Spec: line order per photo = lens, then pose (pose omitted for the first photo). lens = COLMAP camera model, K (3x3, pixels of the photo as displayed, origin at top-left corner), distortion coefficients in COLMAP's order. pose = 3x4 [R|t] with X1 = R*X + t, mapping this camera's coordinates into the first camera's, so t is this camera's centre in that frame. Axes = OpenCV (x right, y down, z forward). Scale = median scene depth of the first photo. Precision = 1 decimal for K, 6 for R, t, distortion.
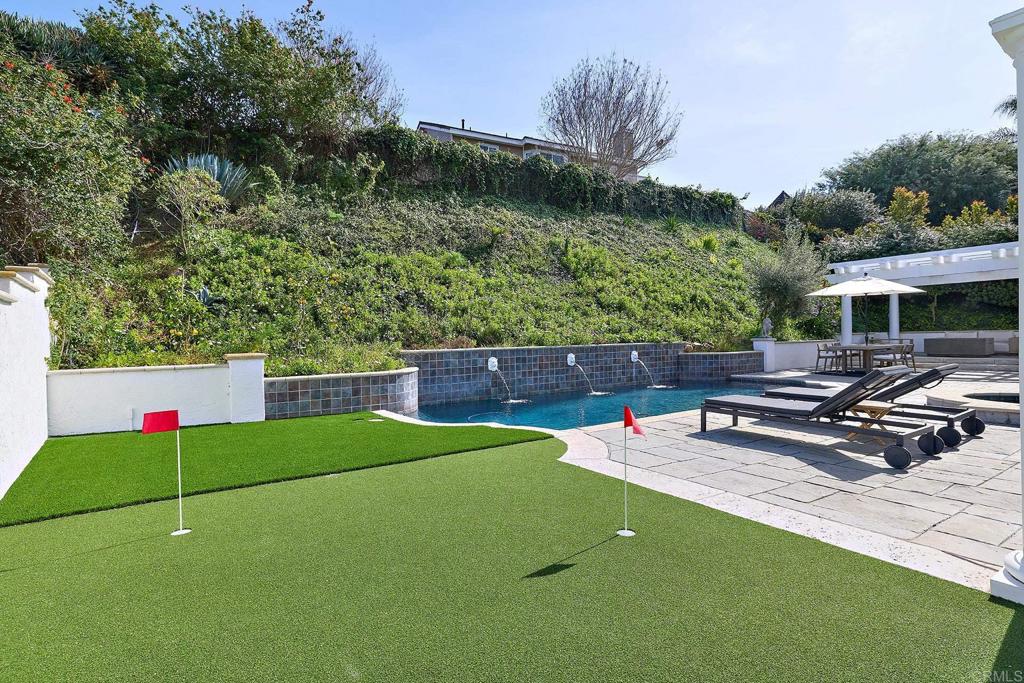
lens RADIAL K [[513.1, 0, 511.2], [0, 513.1, 336.8], [0, 0, 1]] dist [-0.000125, 0.000181]
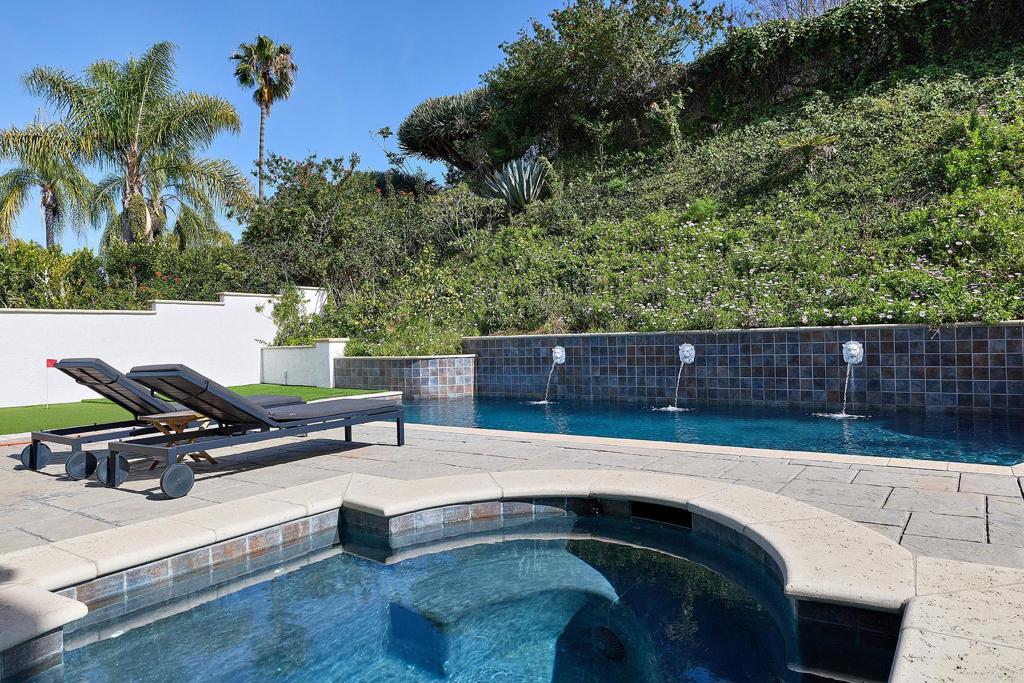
lens RADIAL K [[654.3, 0, 507.9], [0, 654.3, 339.5], [0, 0, 1]] dist [-0.000578, 0.003998]
pose [[0.346575, 0.010425, -0.937965, 0.560029], [0.020053, 0.999627, 0.018519, 0.005913], [0.937808, -0.025228, 0.346236, 0.368531]]
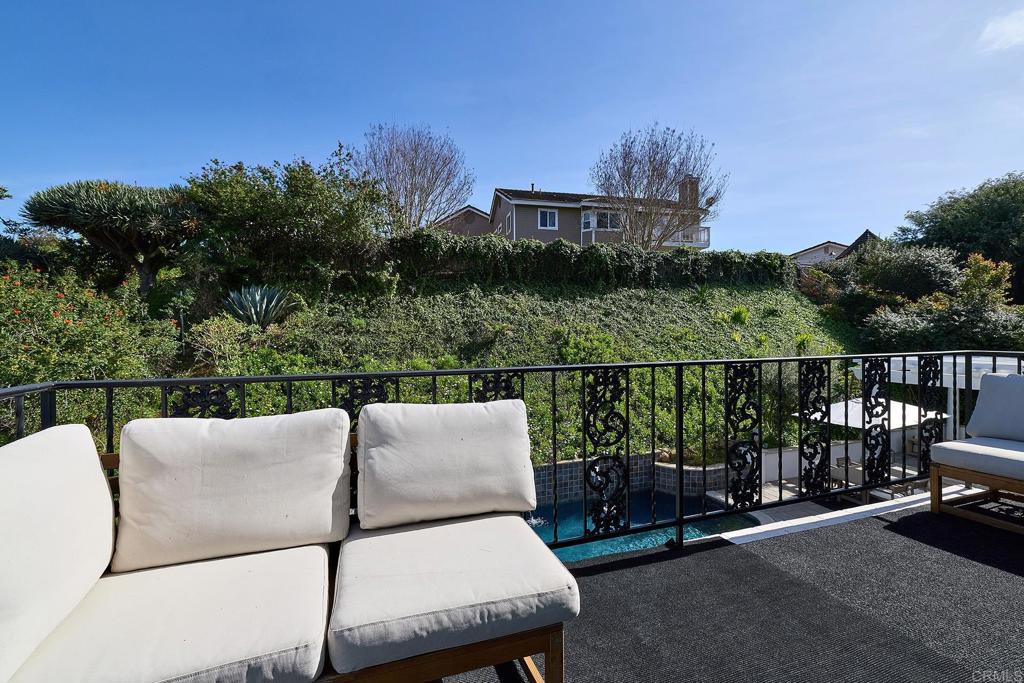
lens RADIAL K [[444.4, 0, 511.2], [0, 444.4, 338.5], [0, 0, 1]] dist [0.000213, 0.000766]
pose [[0.966354, 0.016851, -0.256663, 0.236847], [-0.013659, 0.999806, 0.014216, -0.188292], [0.256853, -0.010231, 0.966396, 0.069394]]
